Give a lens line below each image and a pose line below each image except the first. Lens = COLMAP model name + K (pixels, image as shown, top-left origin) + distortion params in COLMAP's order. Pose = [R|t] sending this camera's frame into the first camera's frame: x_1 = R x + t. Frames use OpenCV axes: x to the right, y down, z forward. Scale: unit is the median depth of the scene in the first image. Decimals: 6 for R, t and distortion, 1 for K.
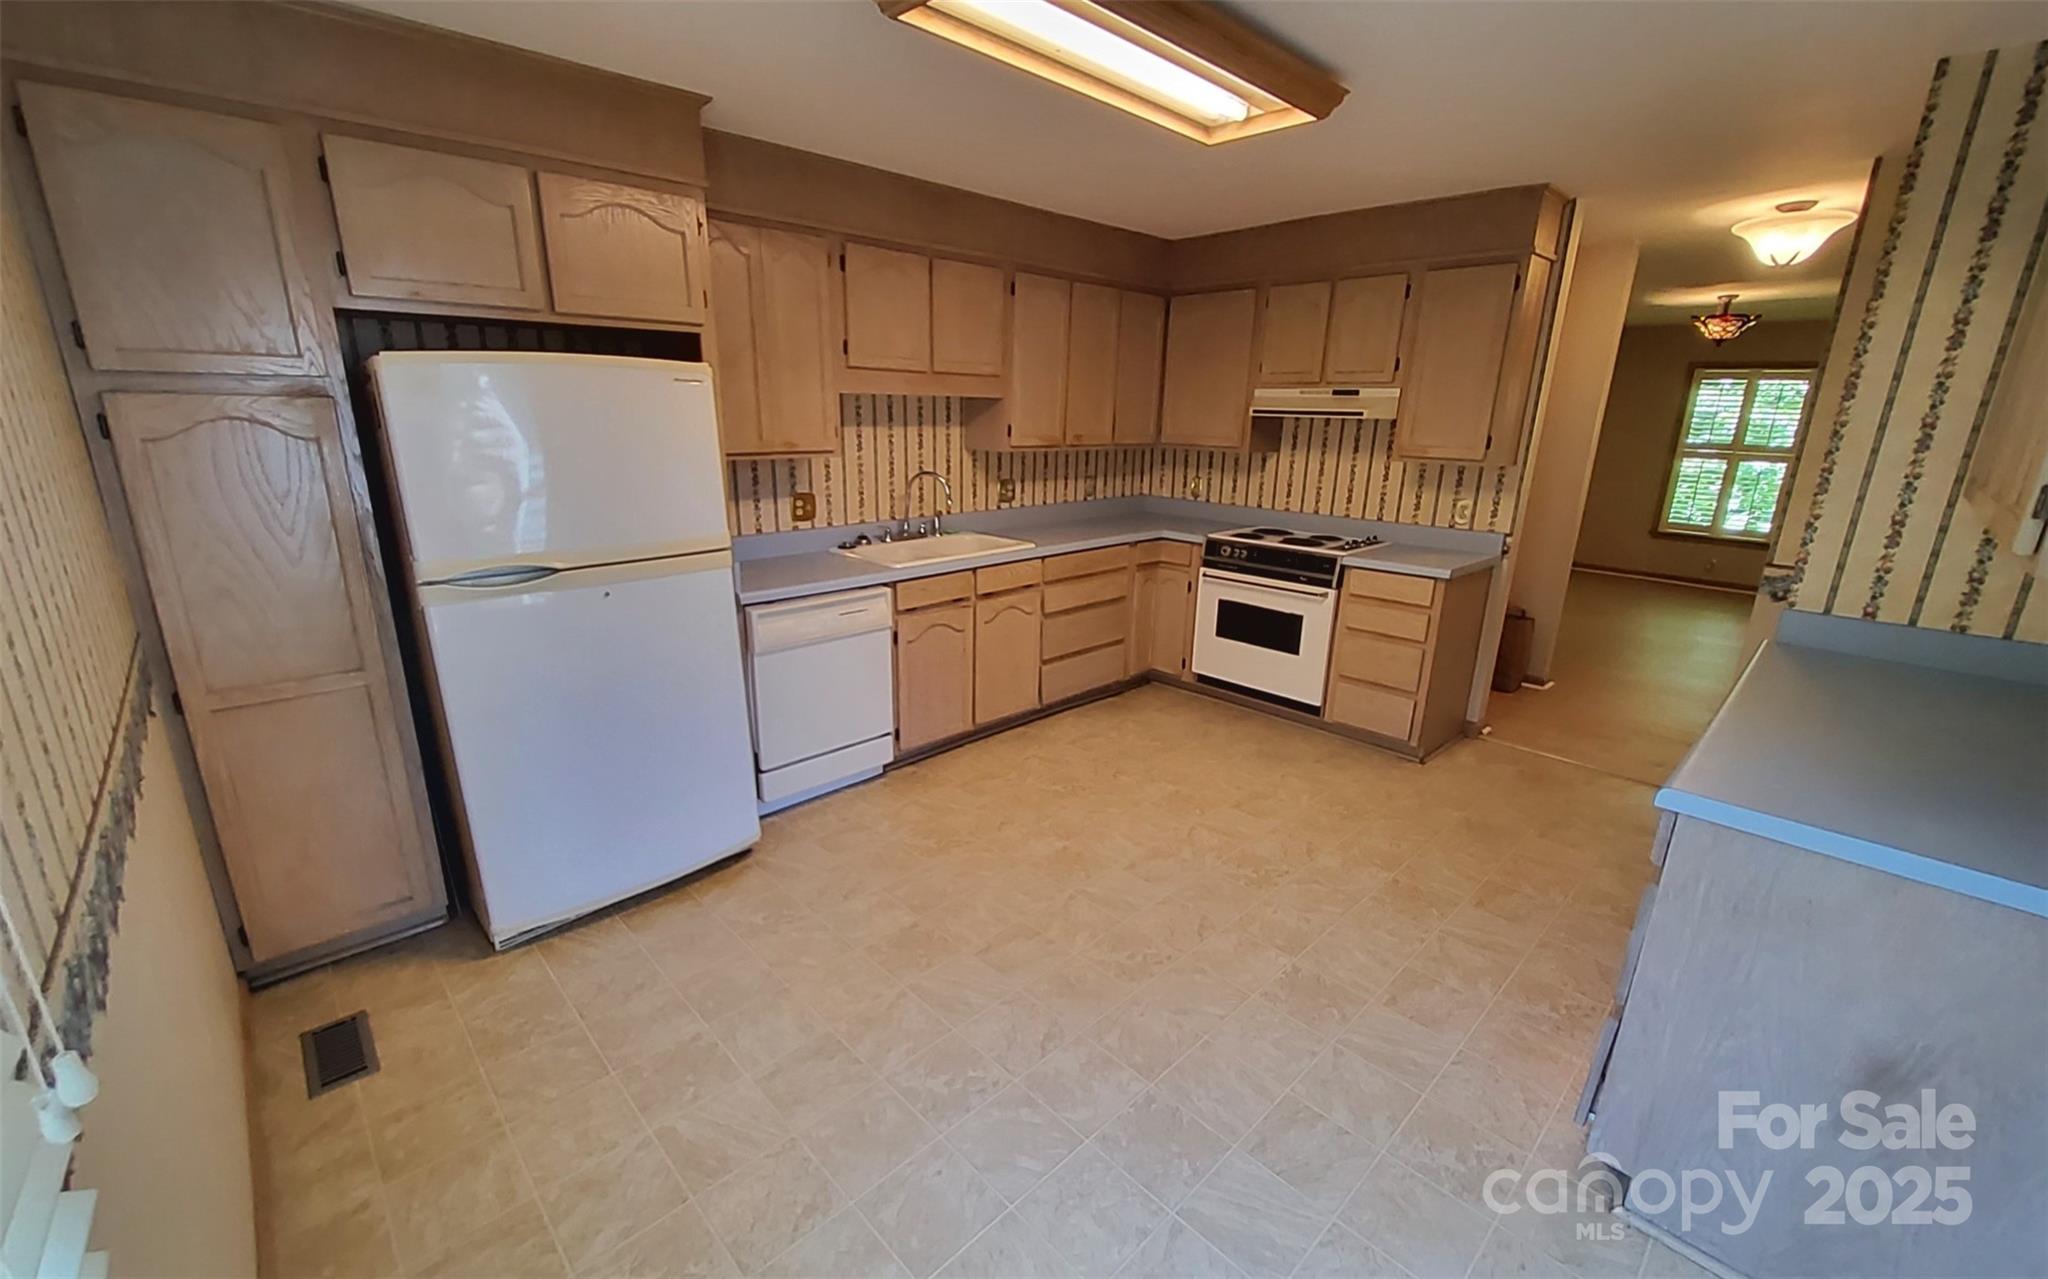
lens RADIAL K [[821.8, 0, 1024.0], [0, 821.8, 639.5], [0, 0, 1]] dist [-0.001260, -0.000173]
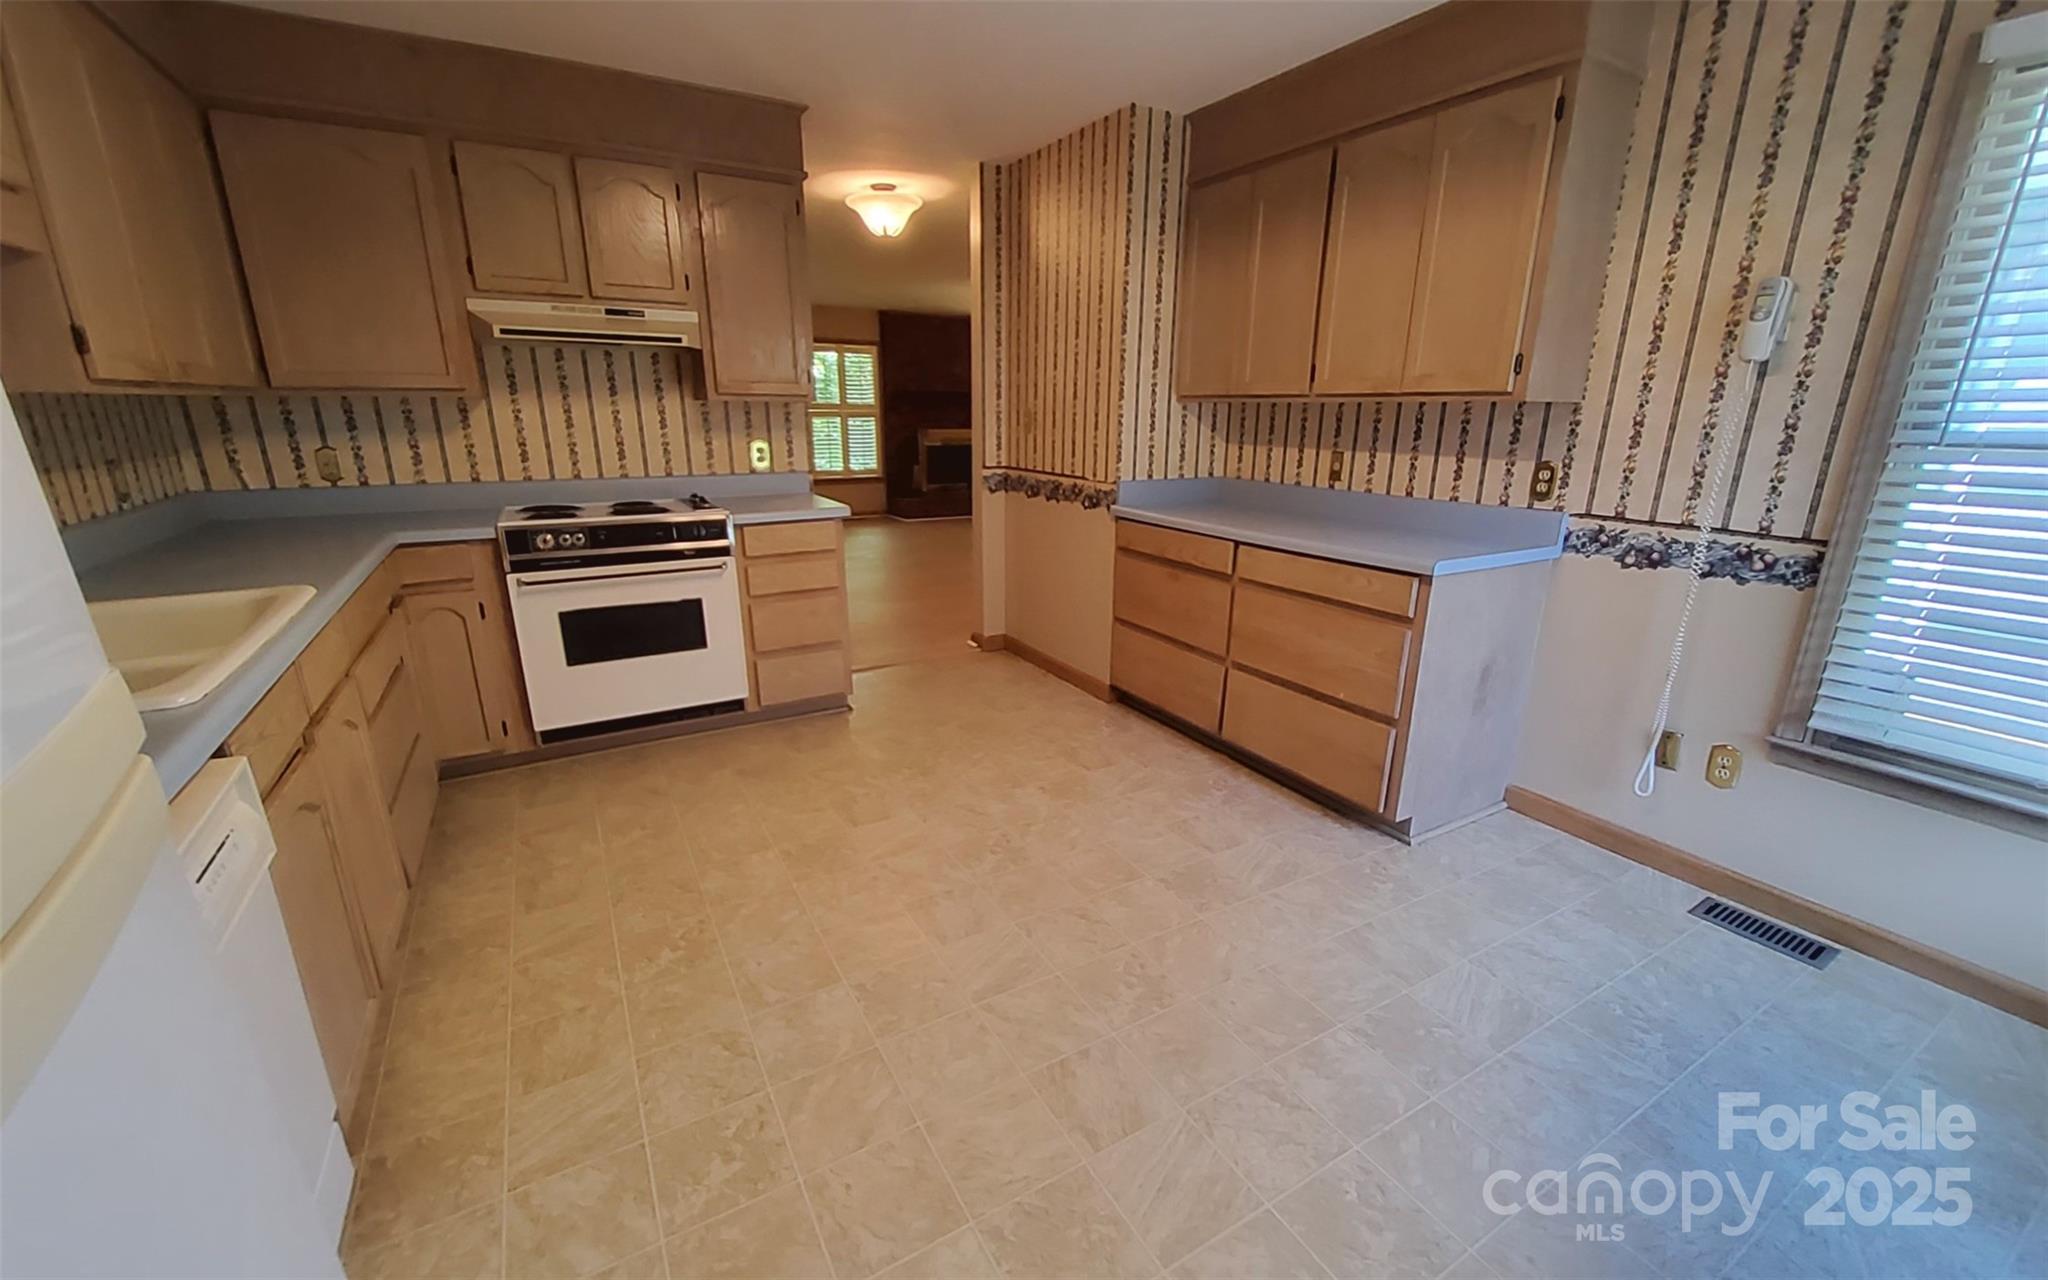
lens RADIAL K [[810.5, 0, 1025.1], [0, 810.5, 649.5], [0, 0, 1]] dist [0.013068, -0.012218]
pose [[0.241634, -0.293534, 0.924906, -0.316713], [0.260025, 0.937879, 0.229719, -0.079173], [-0.934880, 0.184991, 0.302949, 0.466205]]
